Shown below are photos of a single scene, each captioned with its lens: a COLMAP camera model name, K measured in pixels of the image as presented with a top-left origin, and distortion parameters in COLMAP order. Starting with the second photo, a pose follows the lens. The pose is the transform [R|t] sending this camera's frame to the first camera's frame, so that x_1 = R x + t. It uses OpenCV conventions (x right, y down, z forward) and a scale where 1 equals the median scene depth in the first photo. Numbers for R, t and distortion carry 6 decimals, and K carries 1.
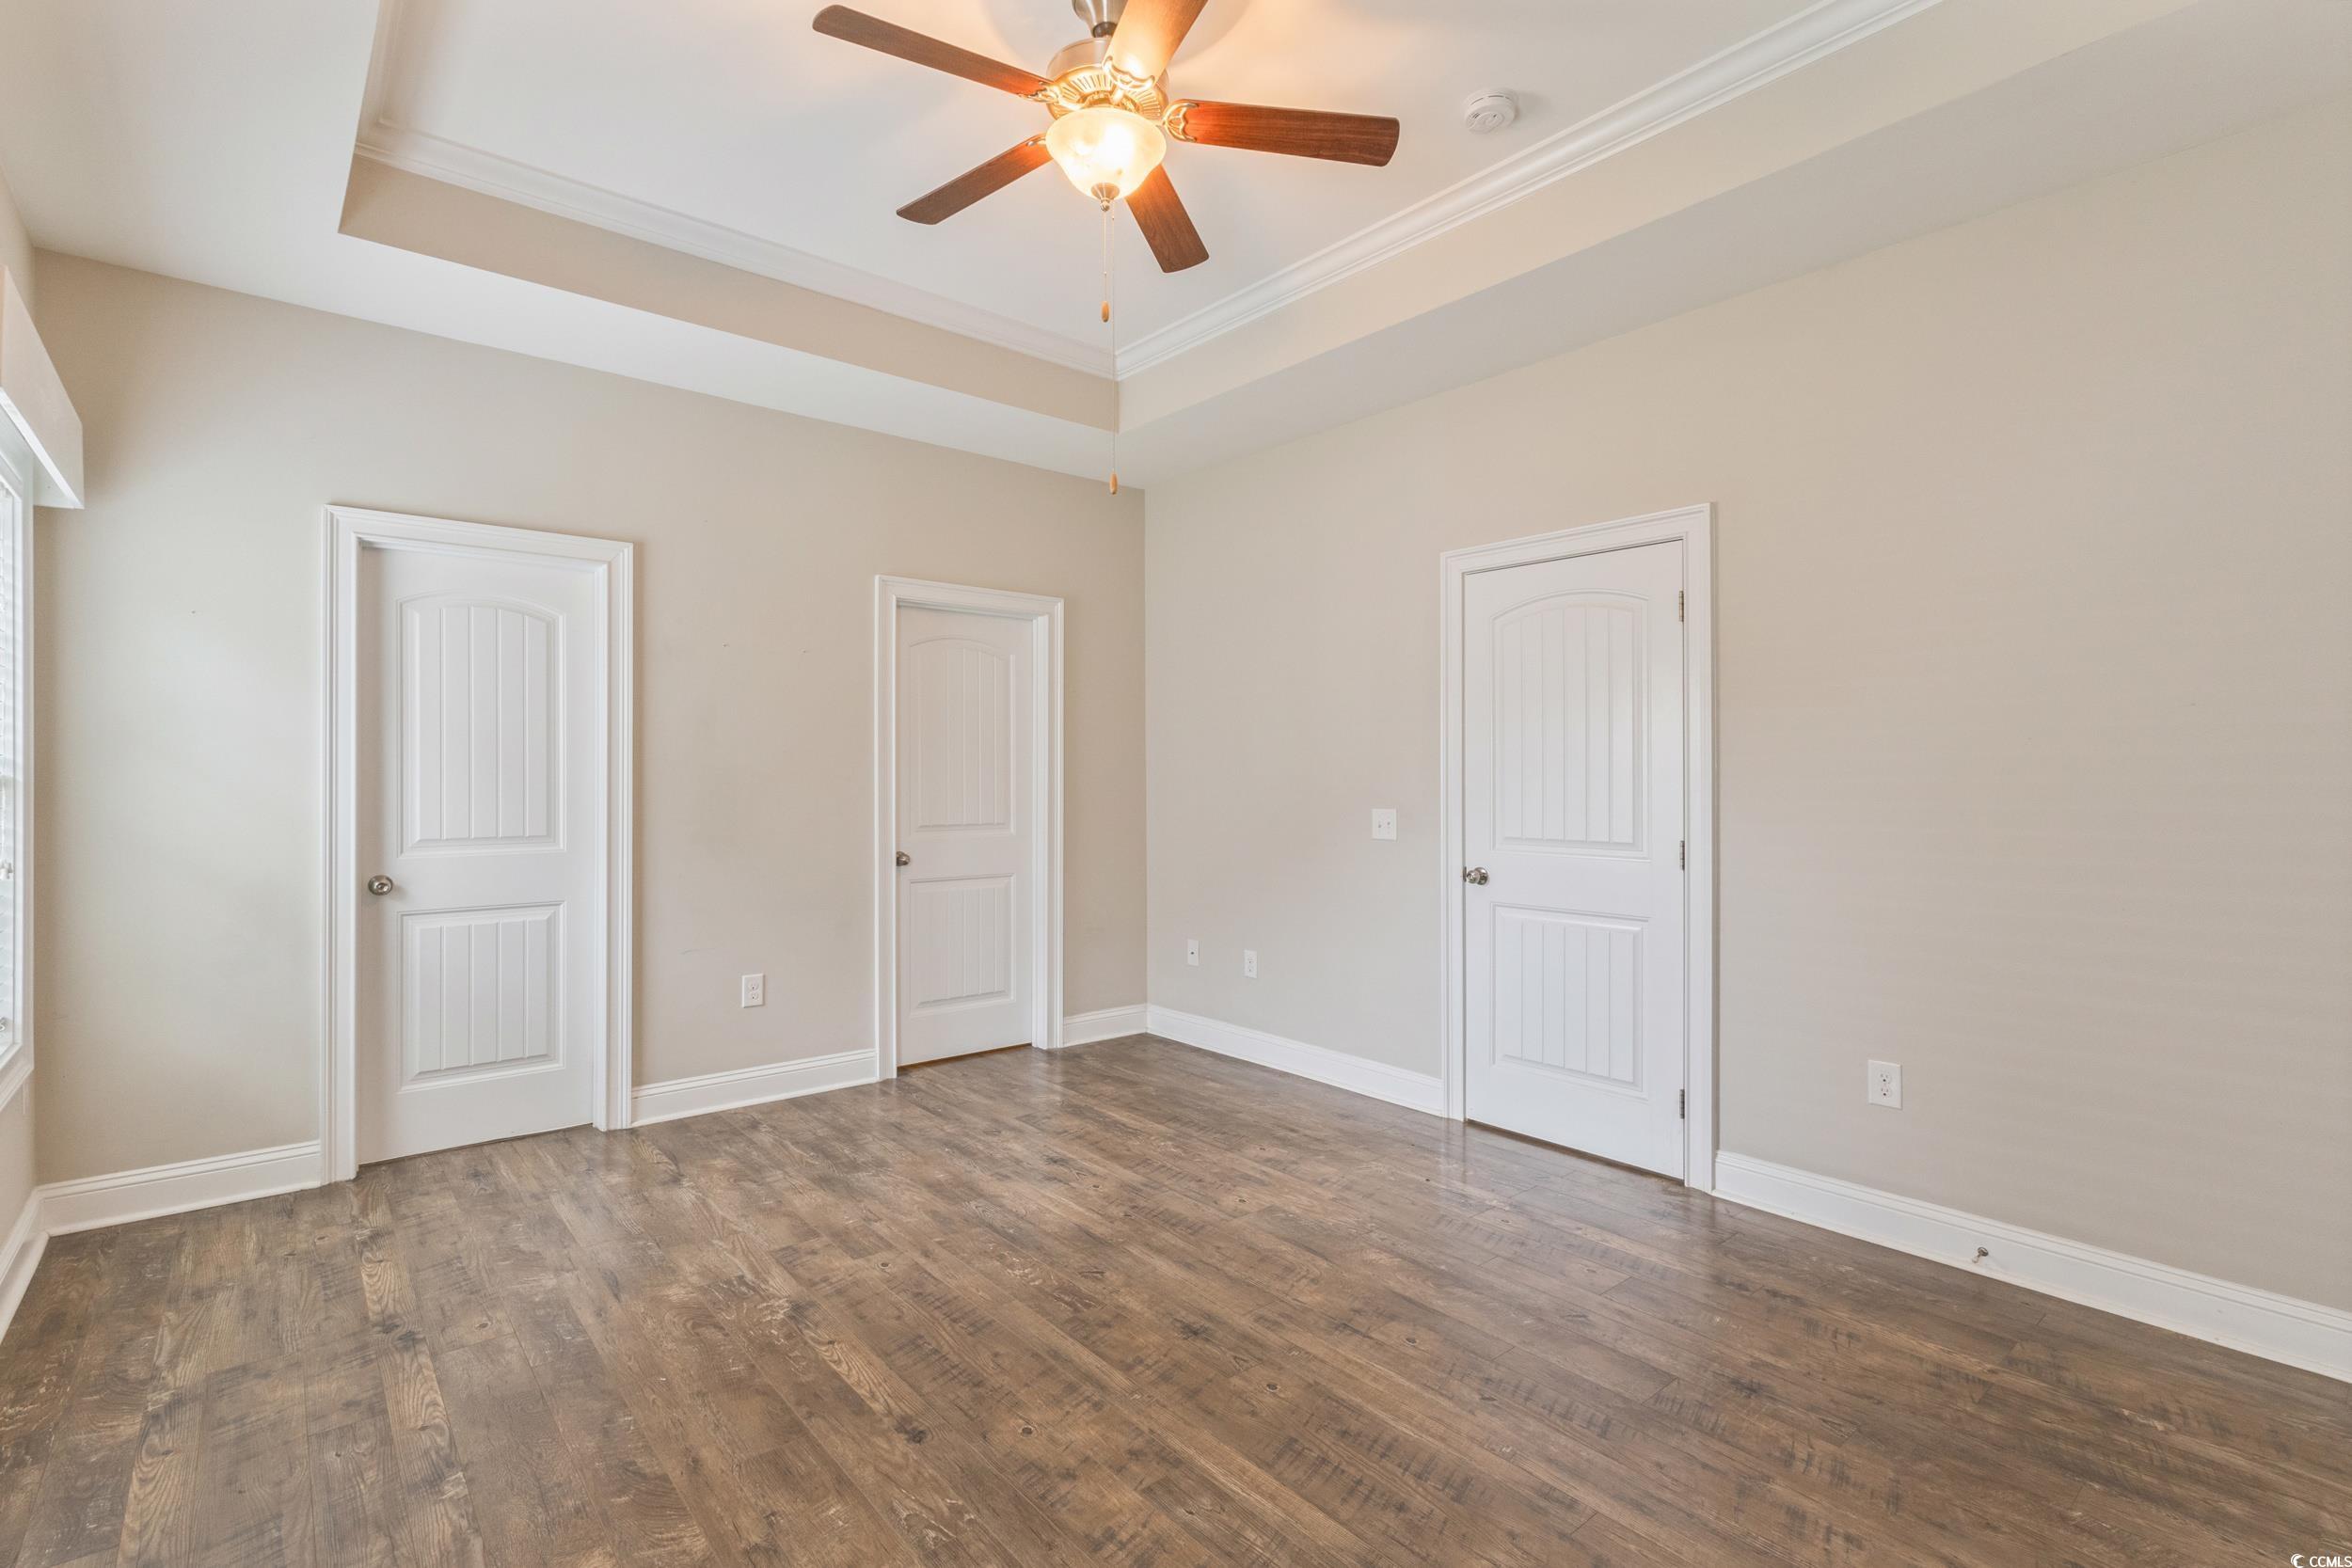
lens RADIAL K [[1097.3, 0, 1178.0], [0, 1097.3, 773.6], [0, 0, 1]] dist [0.004550, 0.001678]
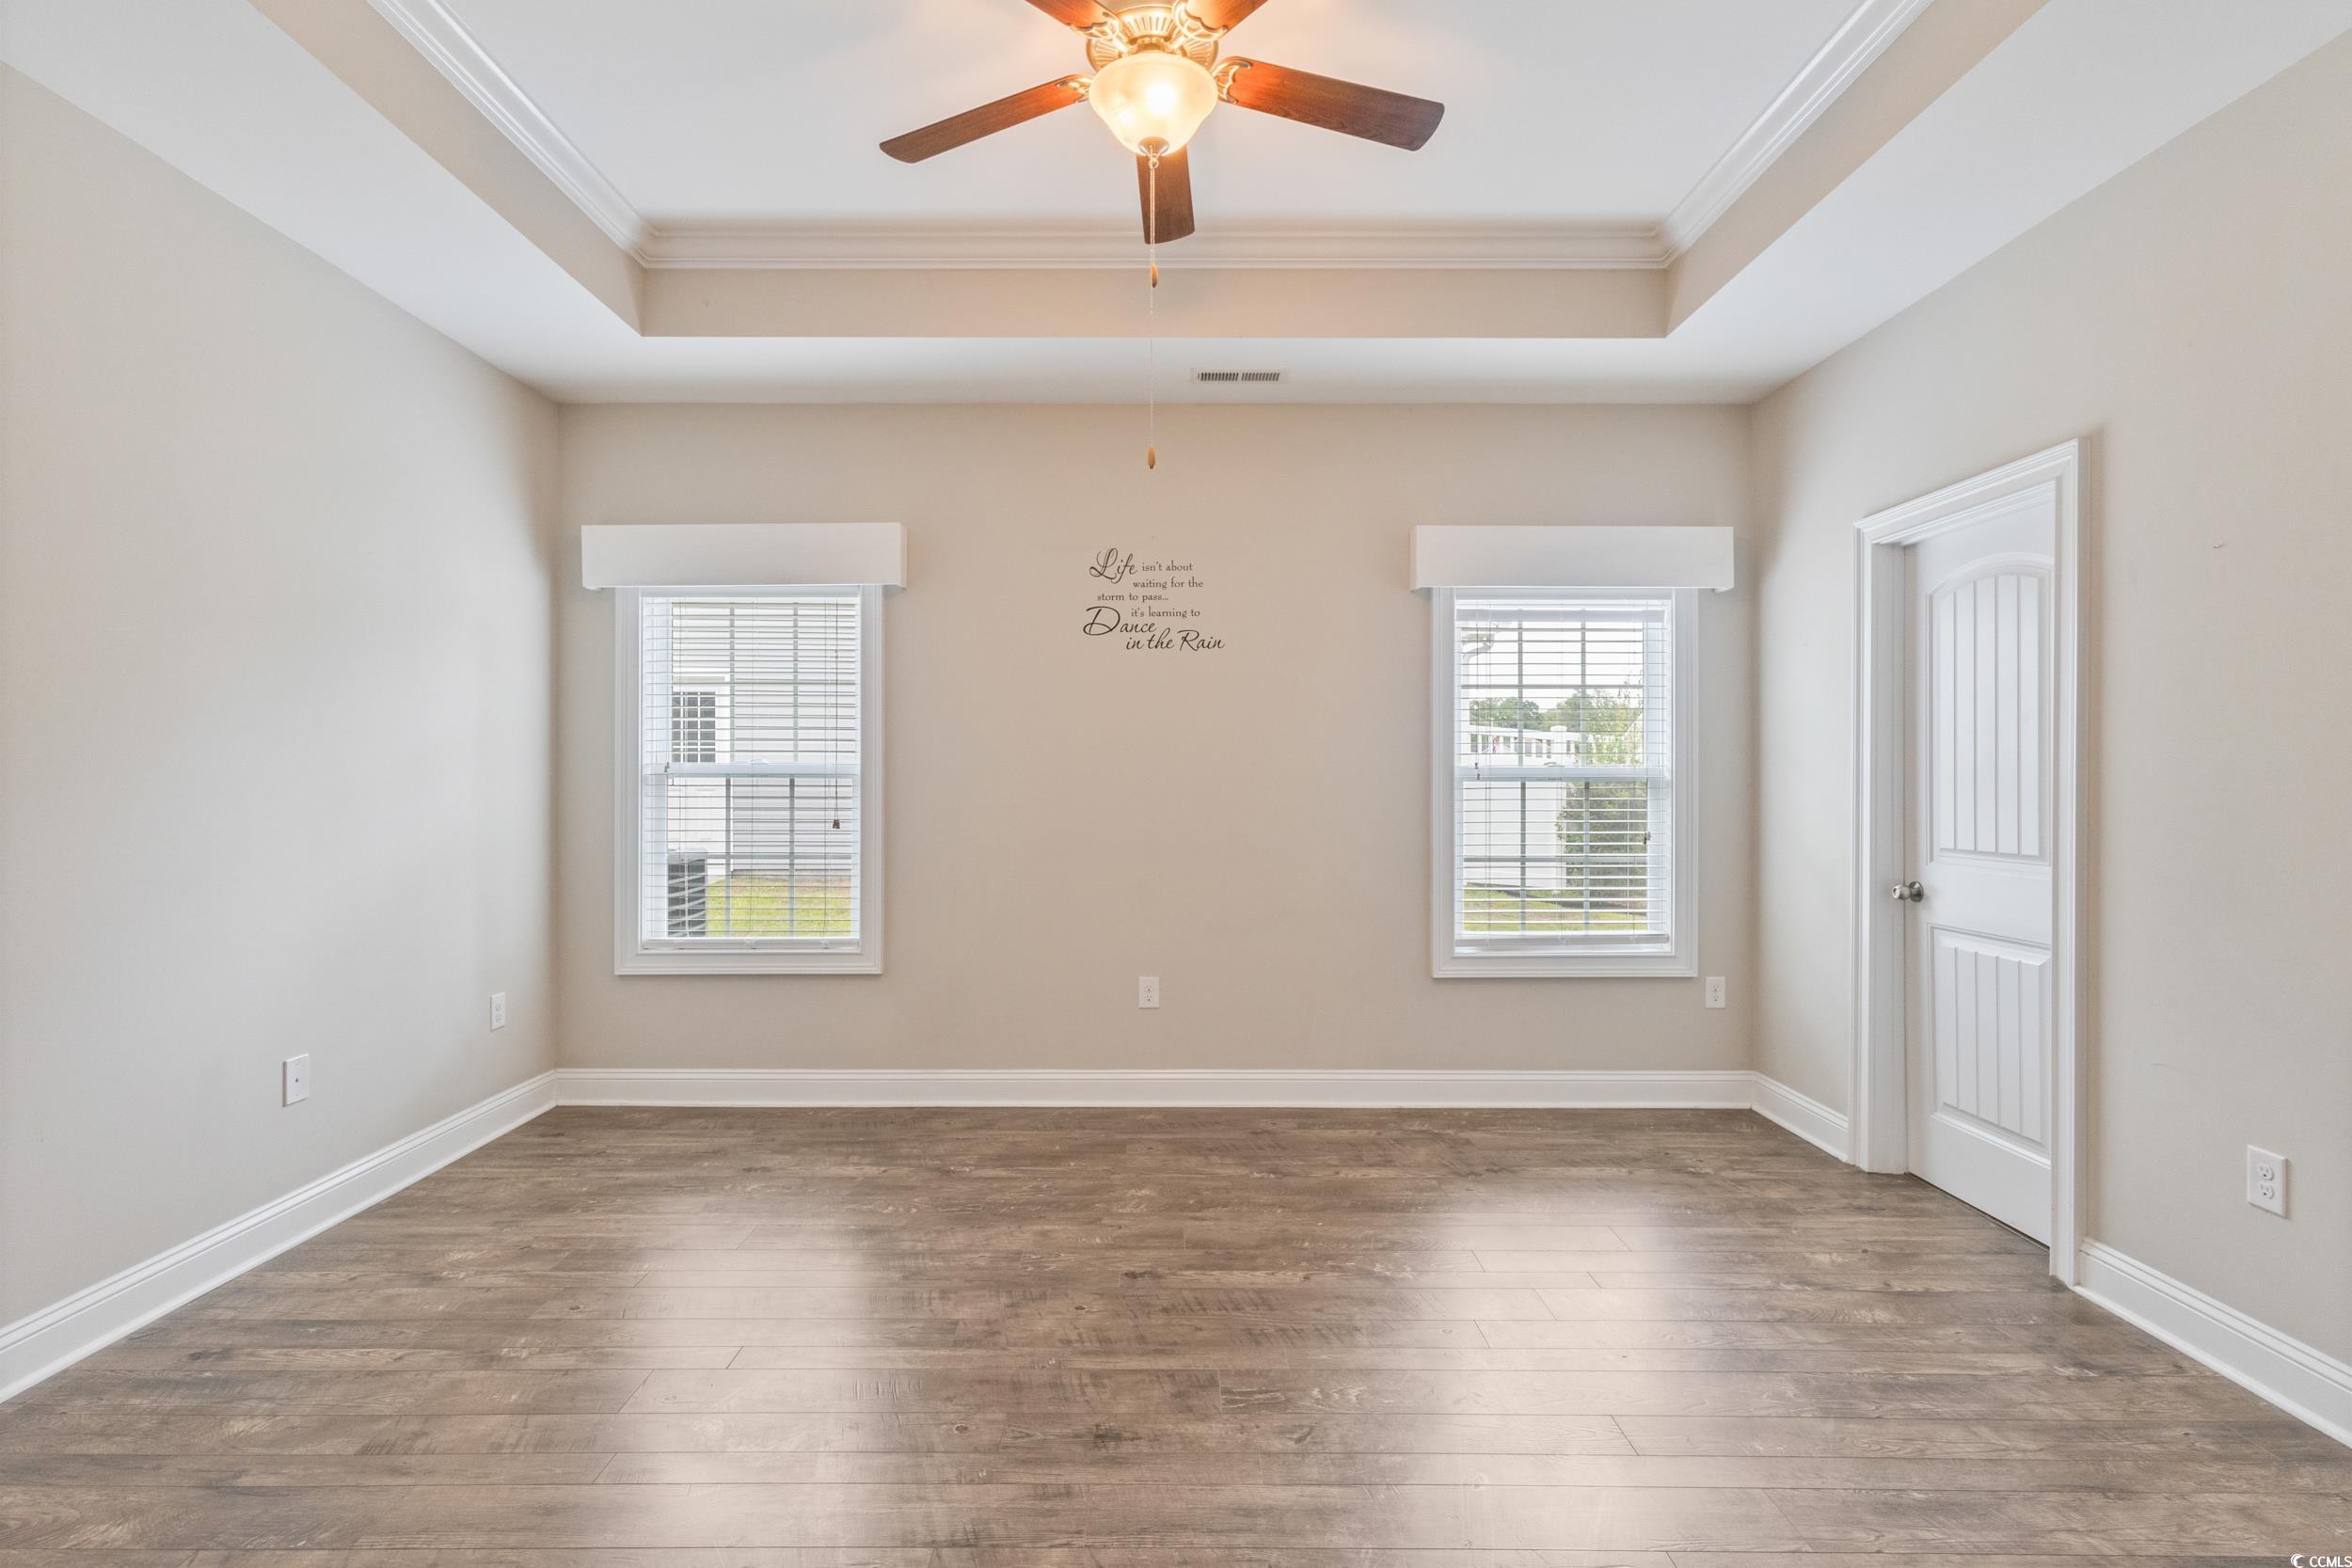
lens RADIAL K [[1097.3, 0, 1165.2], [0, 1097.3, 777.0], [0, 0, 1]] dist [0.004550, 0.001678]
pose [[-0.648173, -0.005348, -0.761474, 0.669125], [-0.001823, 0.999983, -0.005471, 0.007974], [0.761491, -0.002158, -0.648172, 1.689013]]
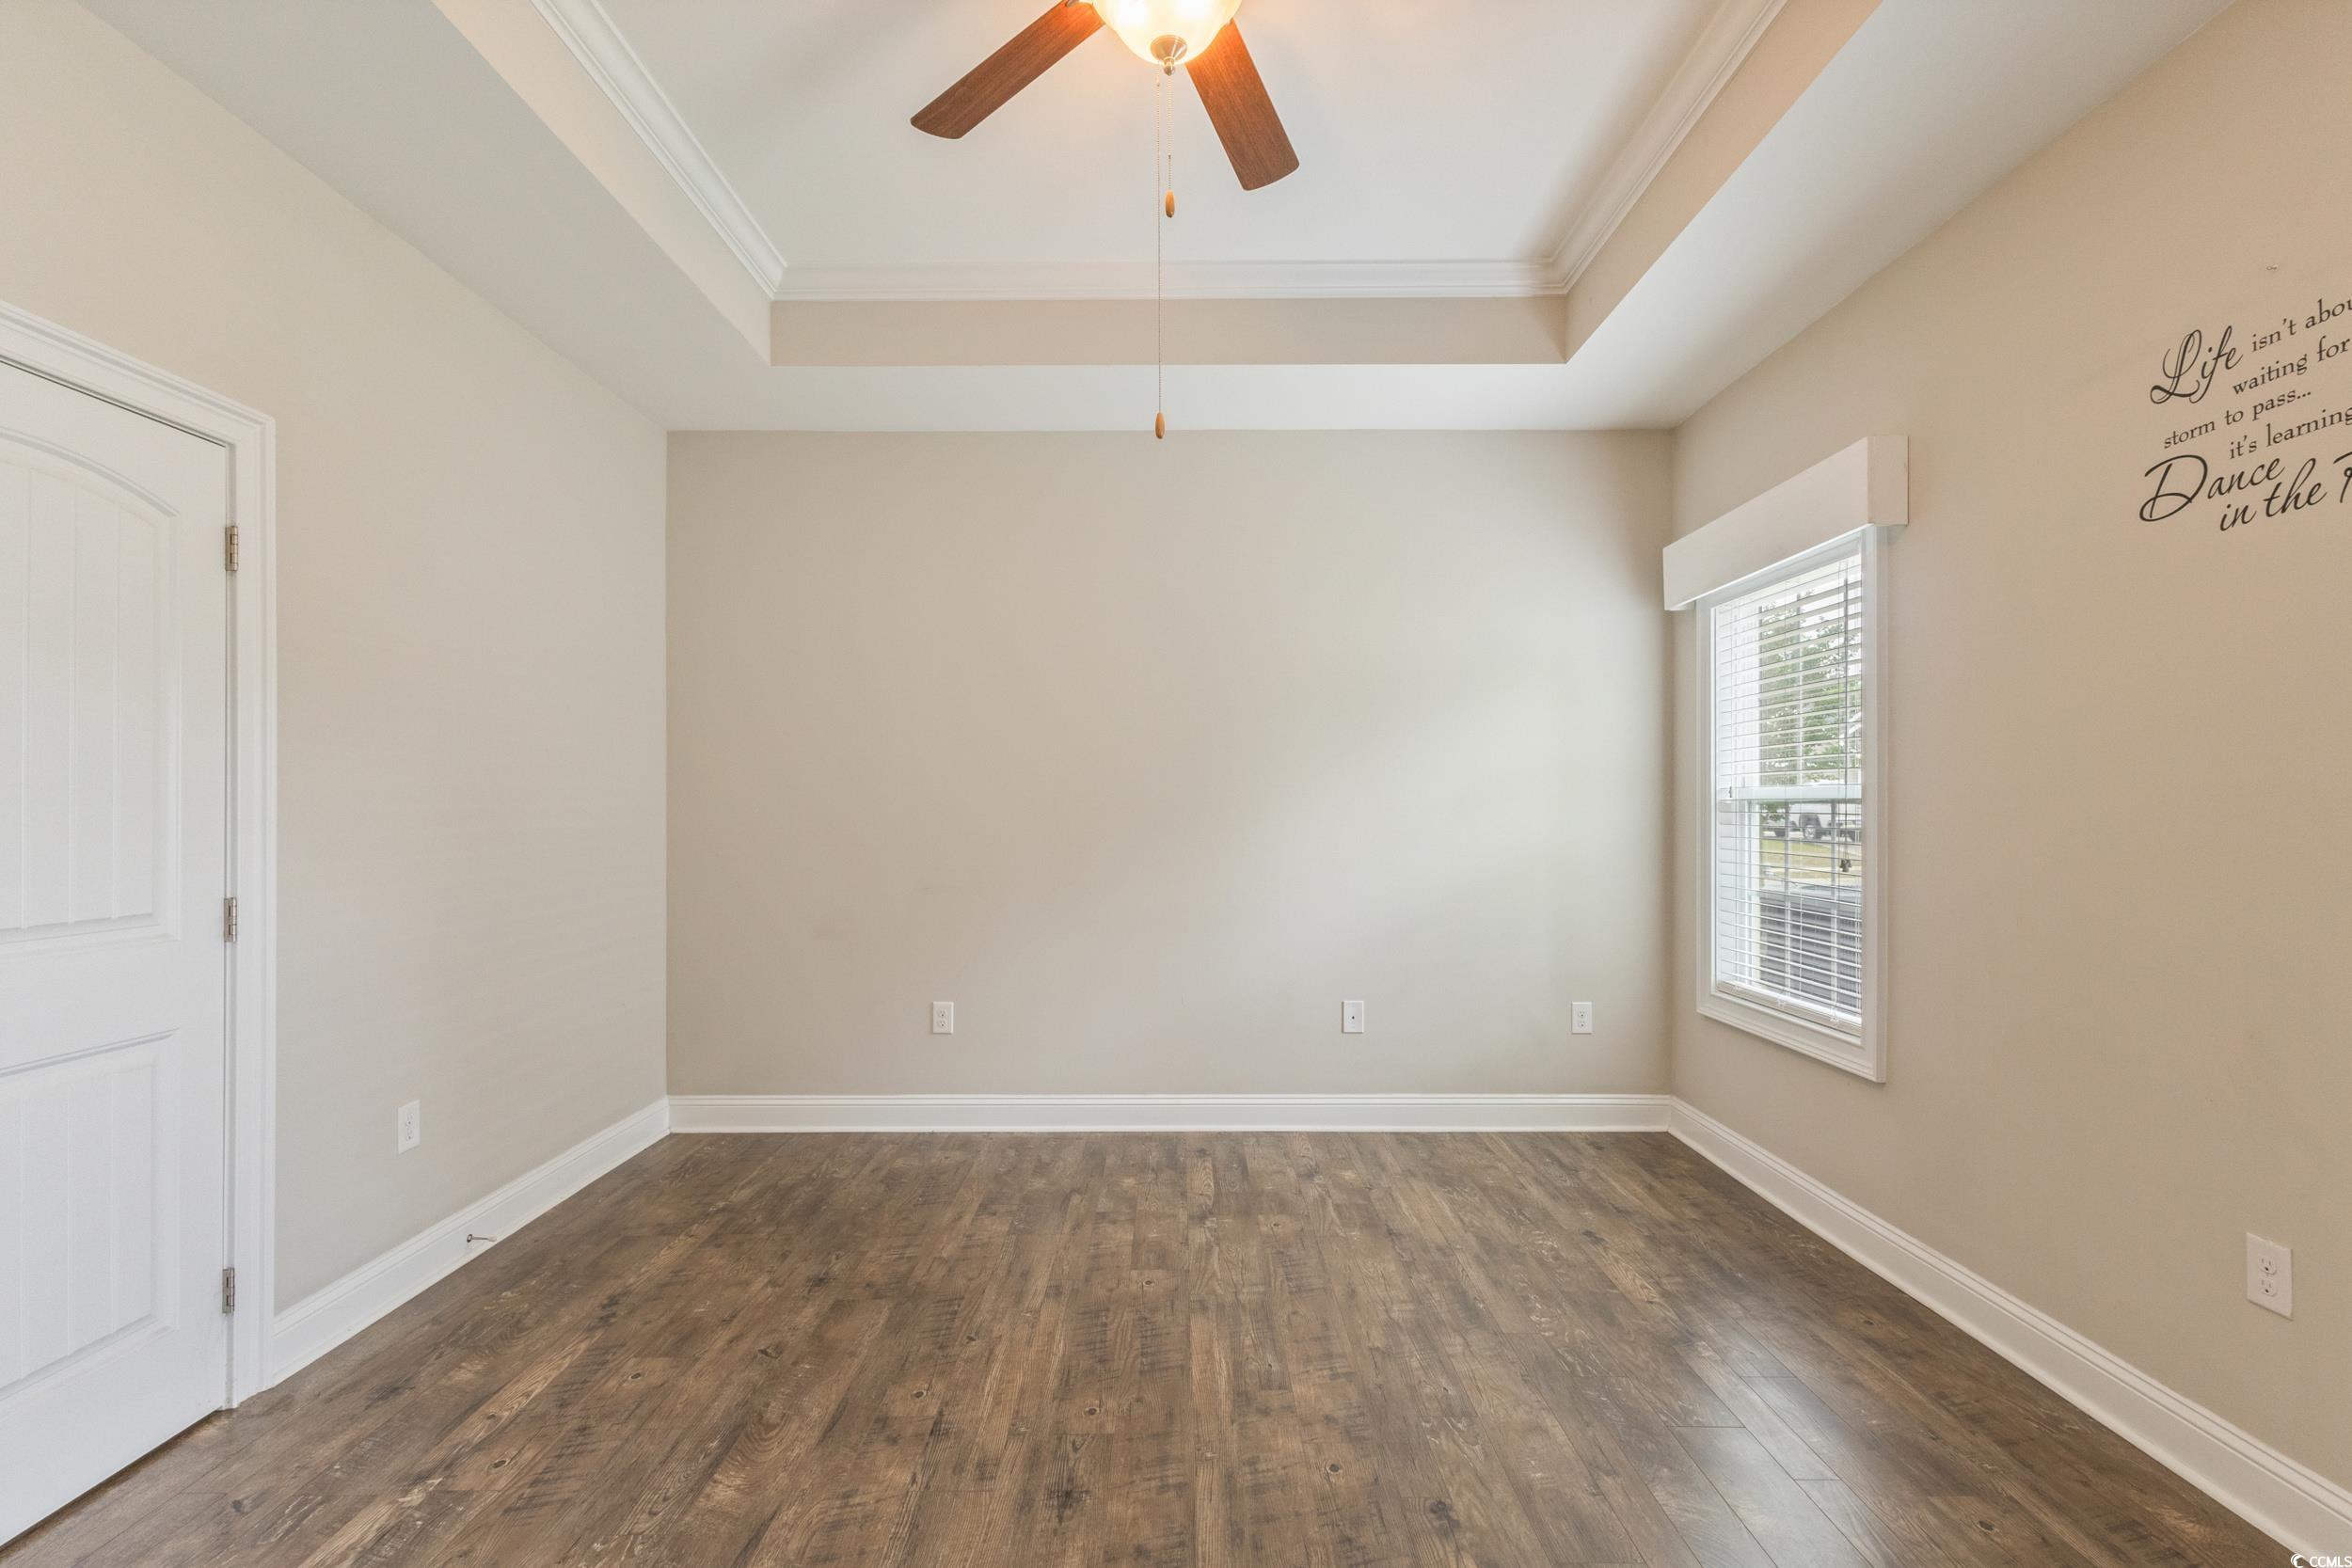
lens RADIAL K [[1097.3, 0, 1156.2], [0, 1097.3, 799.2], [0, 0, 1]] dist [0.004550, 0.001678]
pose [[-0.752781, -0.000063, 0.658271, -0.600138], [-0.002706, 0.999992, -0.003000, 0.002278], [-0.658266, -0.004040, -0.752775, 1.667668]]
